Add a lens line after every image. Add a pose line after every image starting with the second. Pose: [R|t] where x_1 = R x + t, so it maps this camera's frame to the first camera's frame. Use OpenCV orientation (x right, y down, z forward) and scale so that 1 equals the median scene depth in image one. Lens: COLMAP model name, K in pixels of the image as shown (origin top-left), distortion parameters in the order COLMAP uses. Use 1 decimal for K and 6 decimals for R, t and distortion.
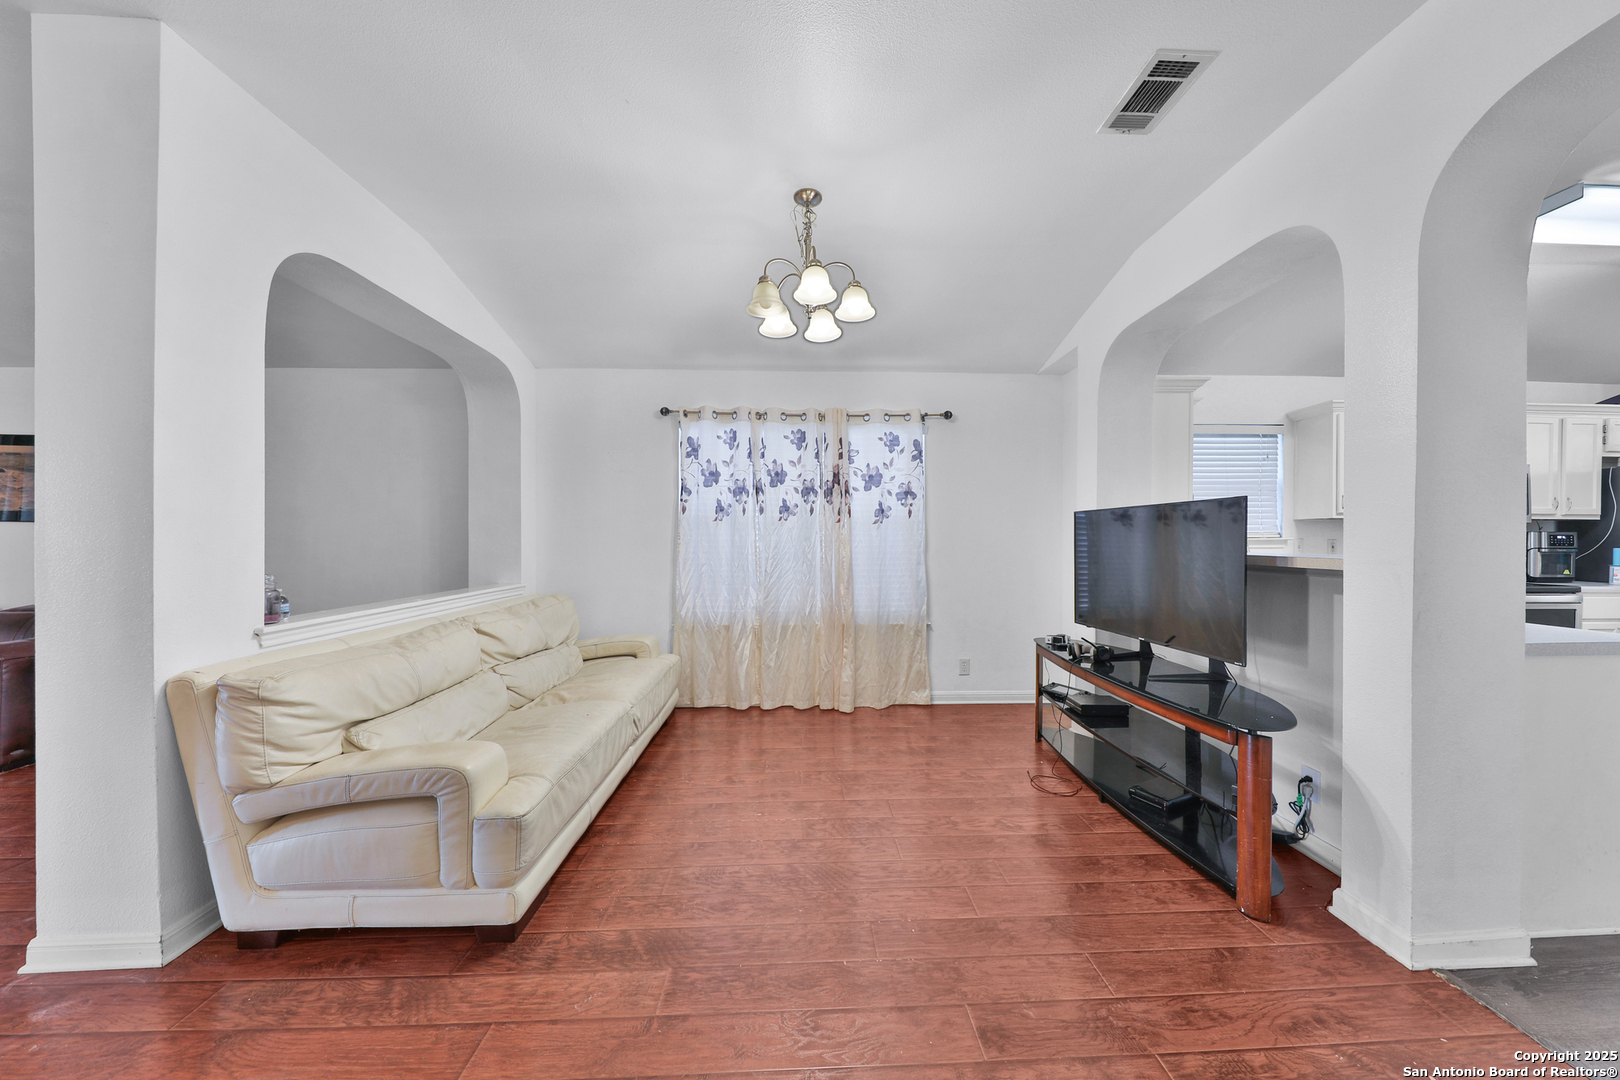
lens RADIAL K [[552.2, 0, 815.1], [0, 552.2, 542.3], [0, 0, 1]] dist [0.000283, -0.001956]
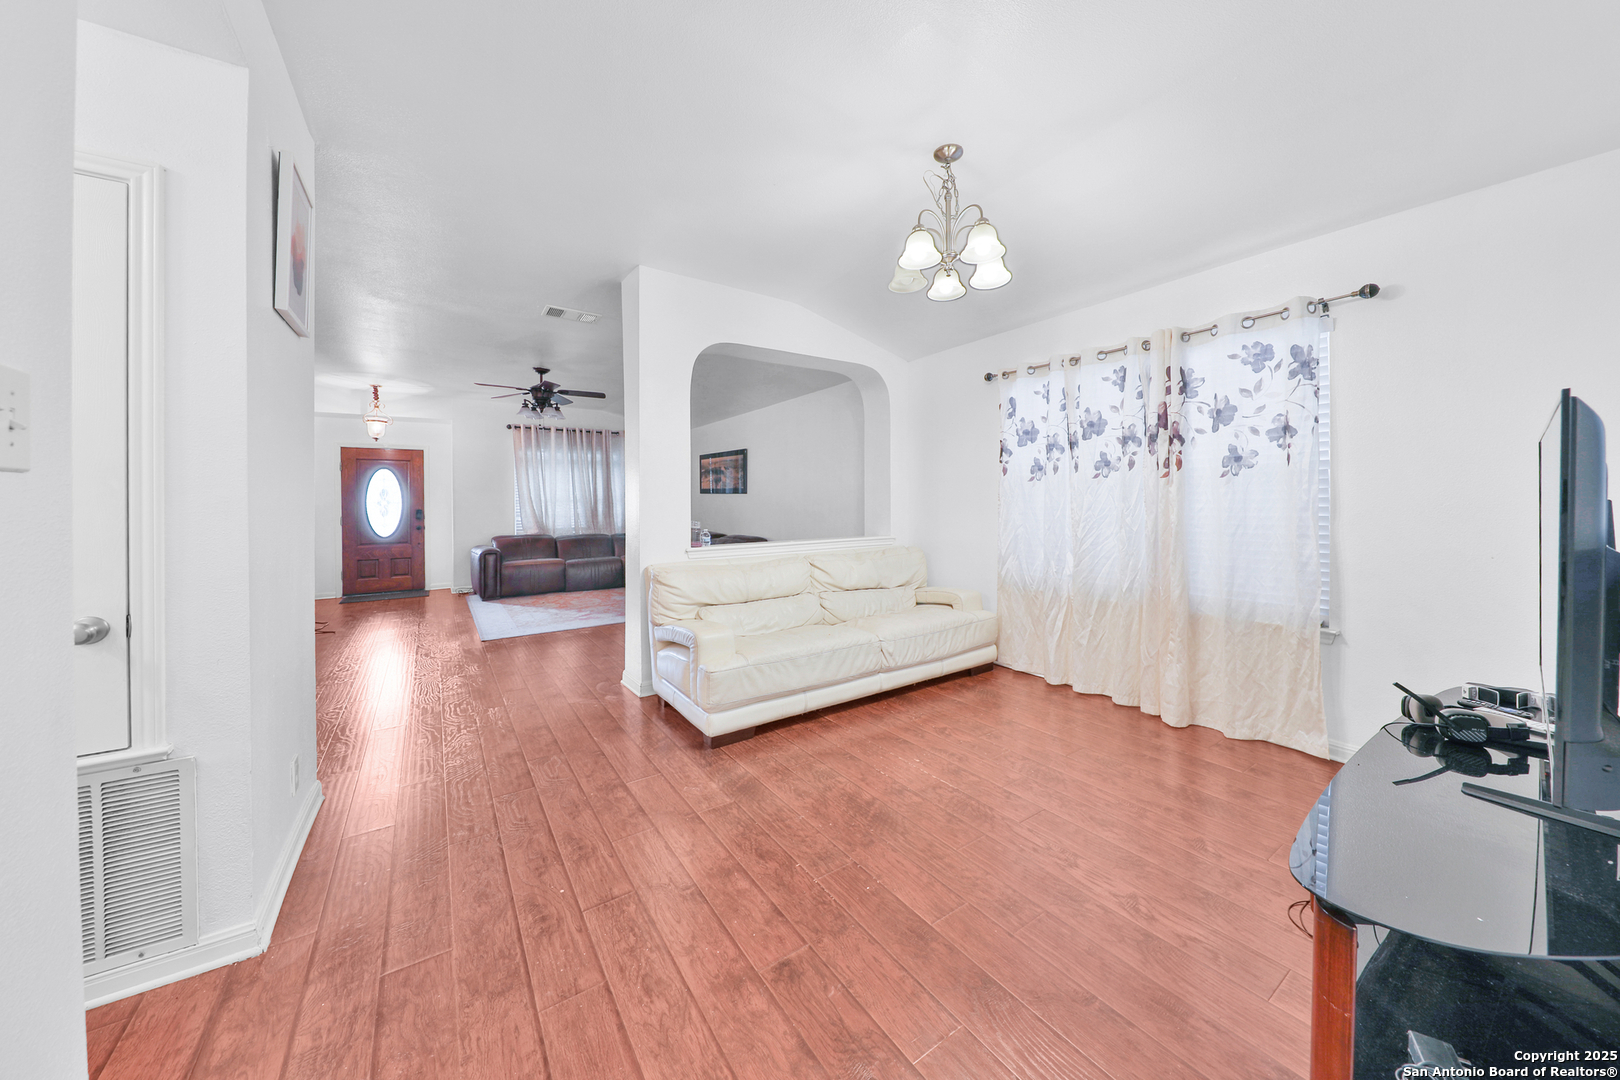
lens RADIAL K [[556.0, 0, 815.1], [0, 556.0, 506.5], [0, 0, 1]] dist [0.006637, -0.000137]
pose [[0.535022, 0.004231, -0.844828, 0.435216], [0.002282, 0.999977, 0.006453, -0.001245], [0.844835, -0.005380, 0.534999, 0.165707]]
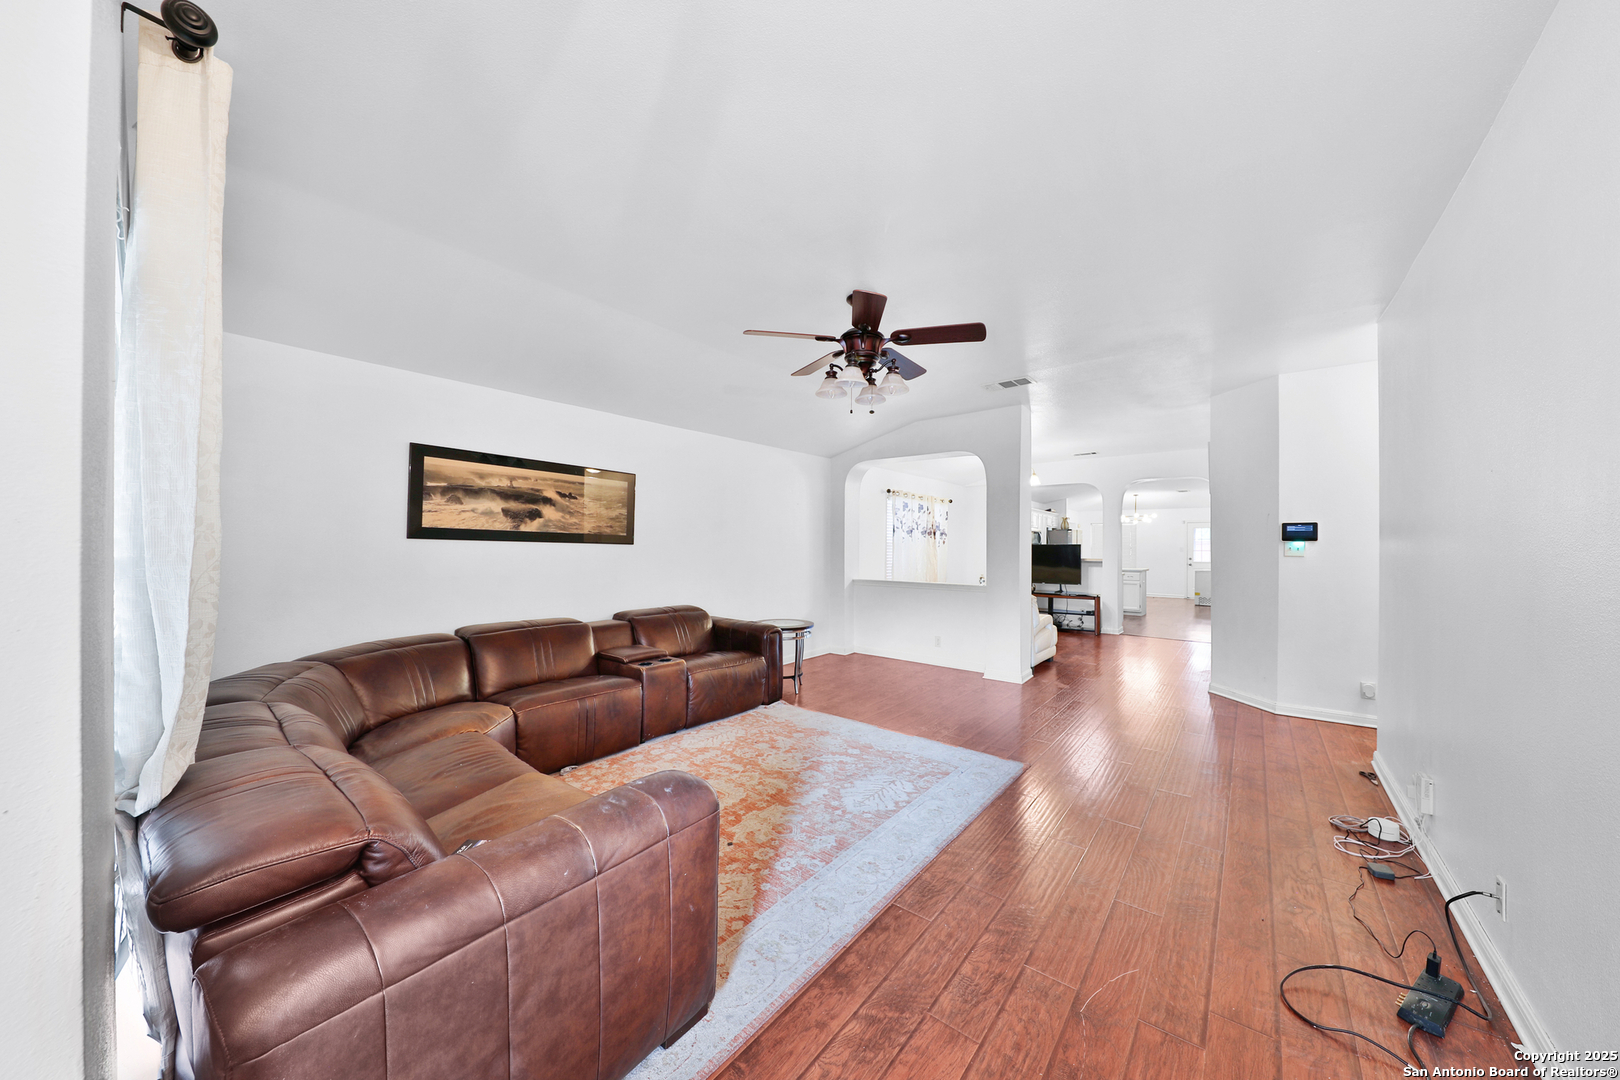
lens RADIAL K [[547.8, 0, 821.5], [0, 547.8, 539.4], [0, 0, 1]] dist [0.007114, -0.005957]
pose [[0.646543, 0.010179, 0.762810, -1.874287], [0.005236, 0.999828, -0.017780, -0.018452], [-0.762860, 0.015490, 0.646379, -0.099691]]
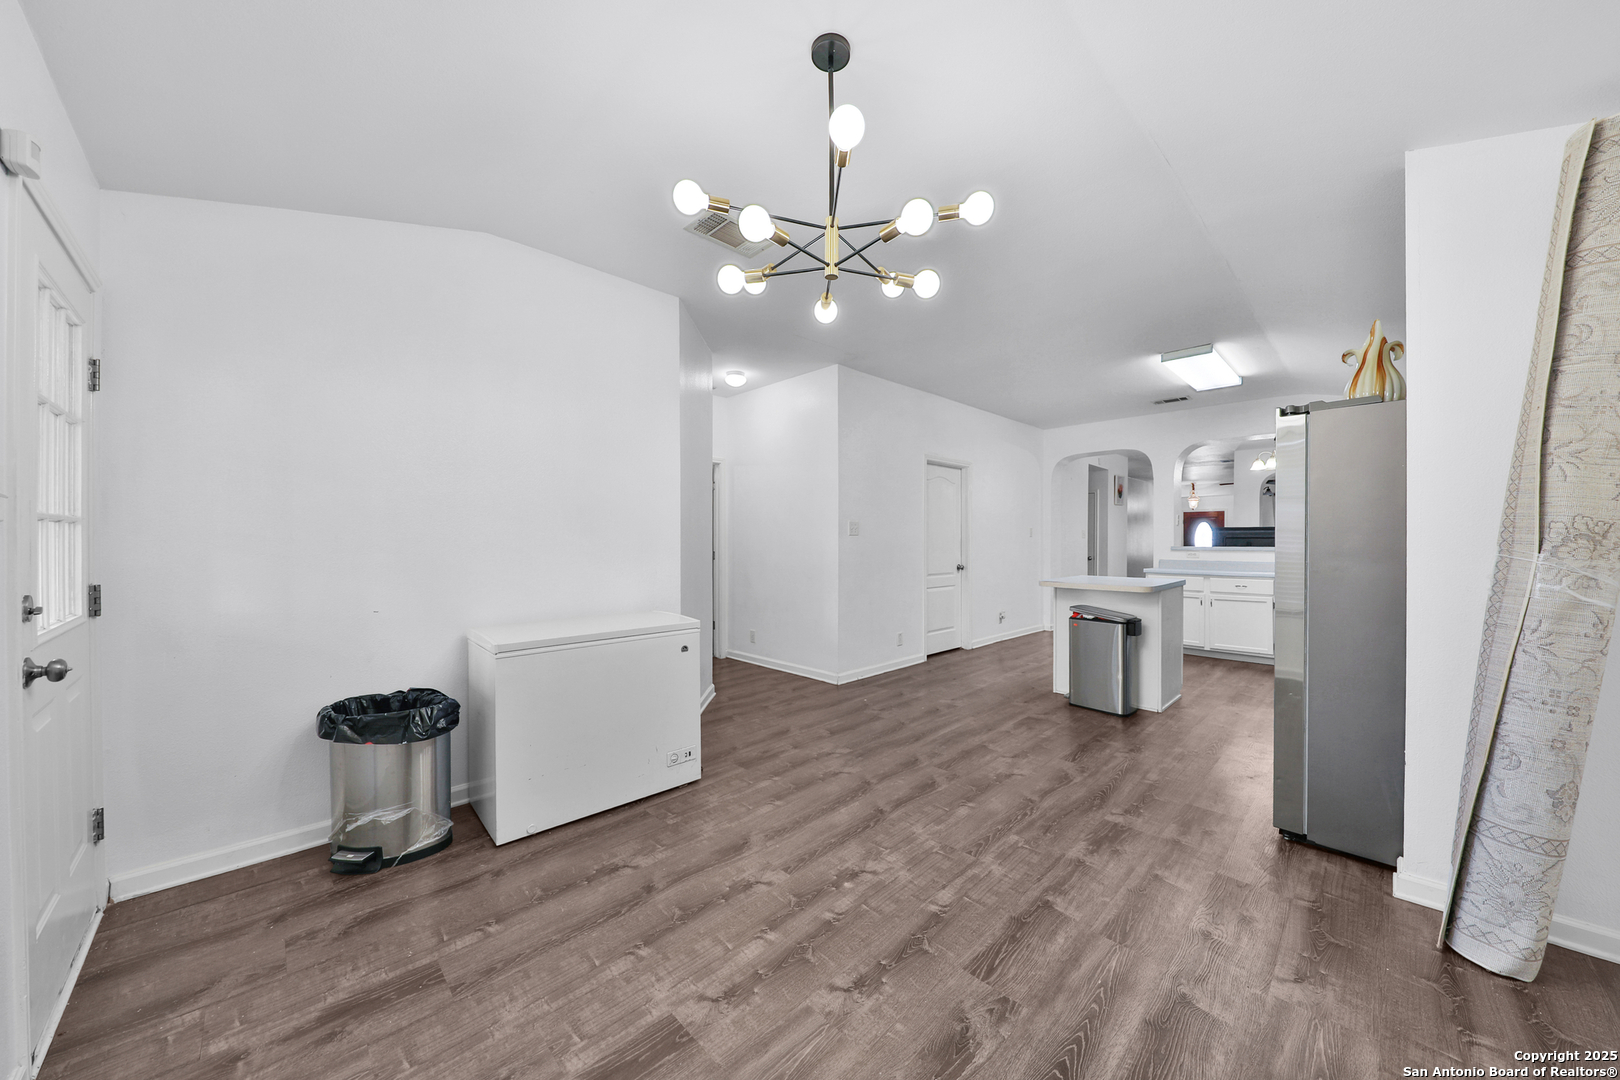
lens RADIAL K [[564.4, 0, 817.6], [0, 564.4, 541.5], [0, 0, 1]] dist [-0.000244, -0.000232]
pose [[-0.737230, 0.000315, -0.675641, 2.443436], [-0.006791, 0.999946, 0.007876, -0.005123], [0.675607, 0.010395, -0.737188, 0.982404]]
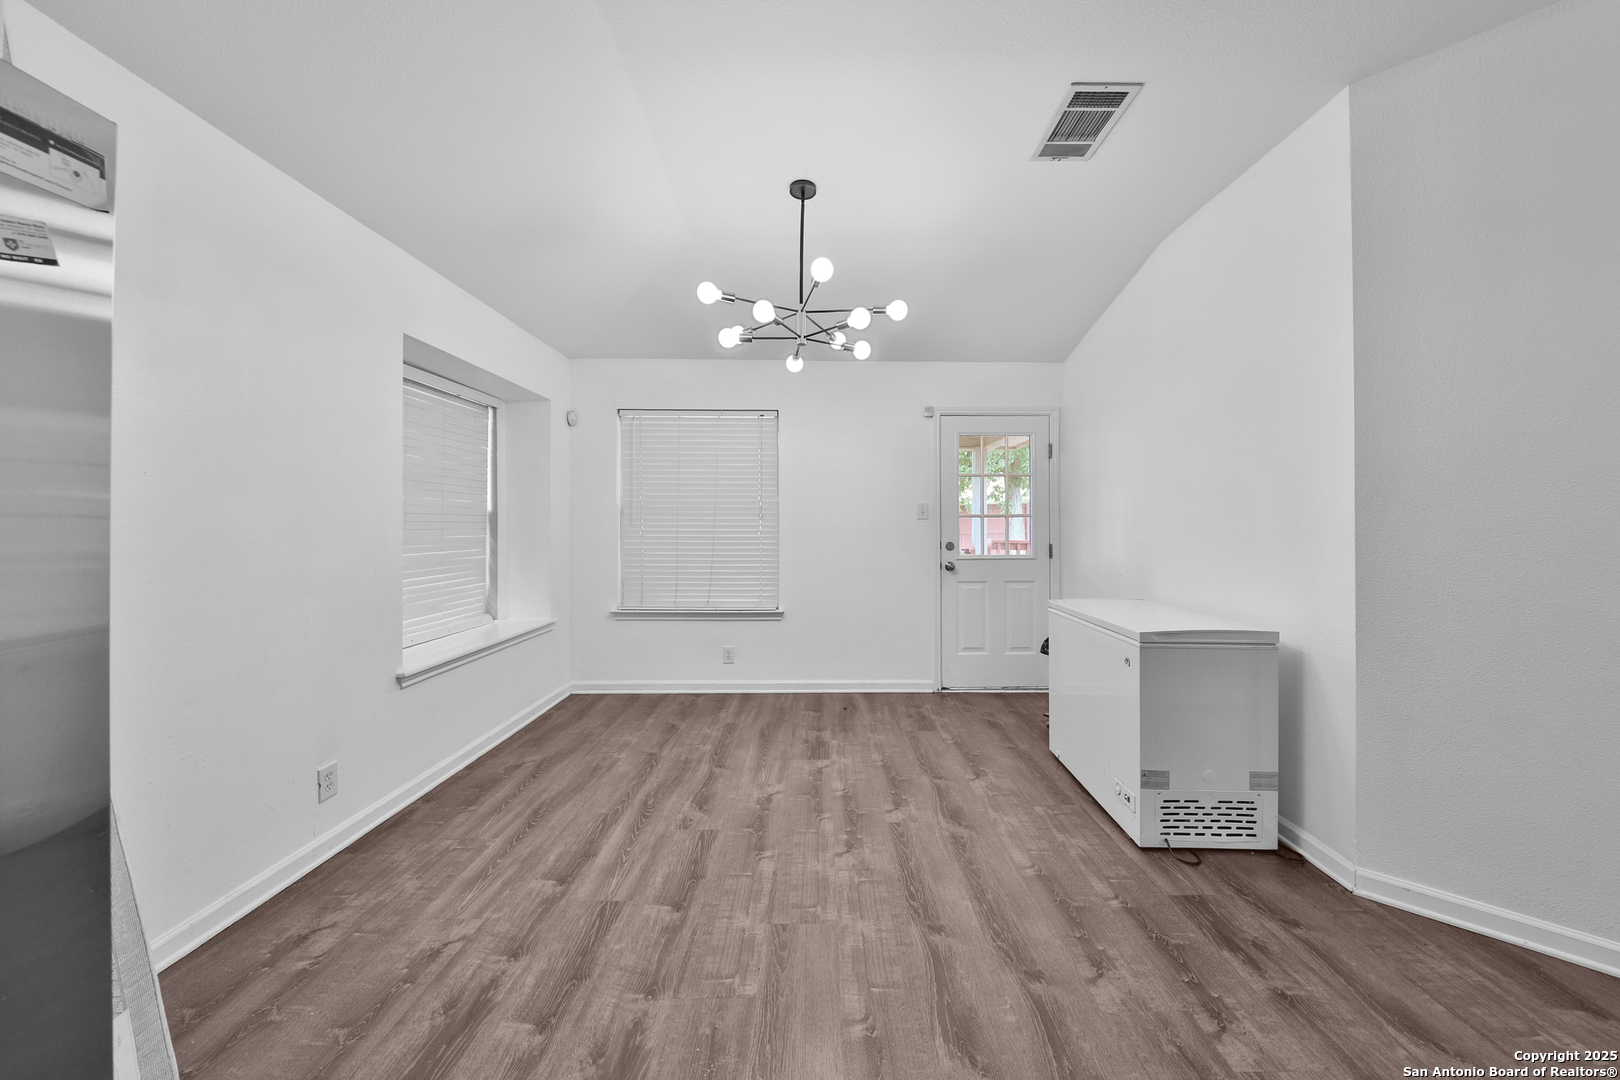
lens RADIAL K [[559.3, 0, 831.7], [0, 559.3, 522.6], [0, 0, 1]] dist [0.000039, -0.000282]
pose [[0.019865, 0.000152, 0.999803, 1.511964], [0.009439, 0.999955, -0.000340, -0.004437], [-0.999758, 0.009444, 0.019863, 0.622133]]
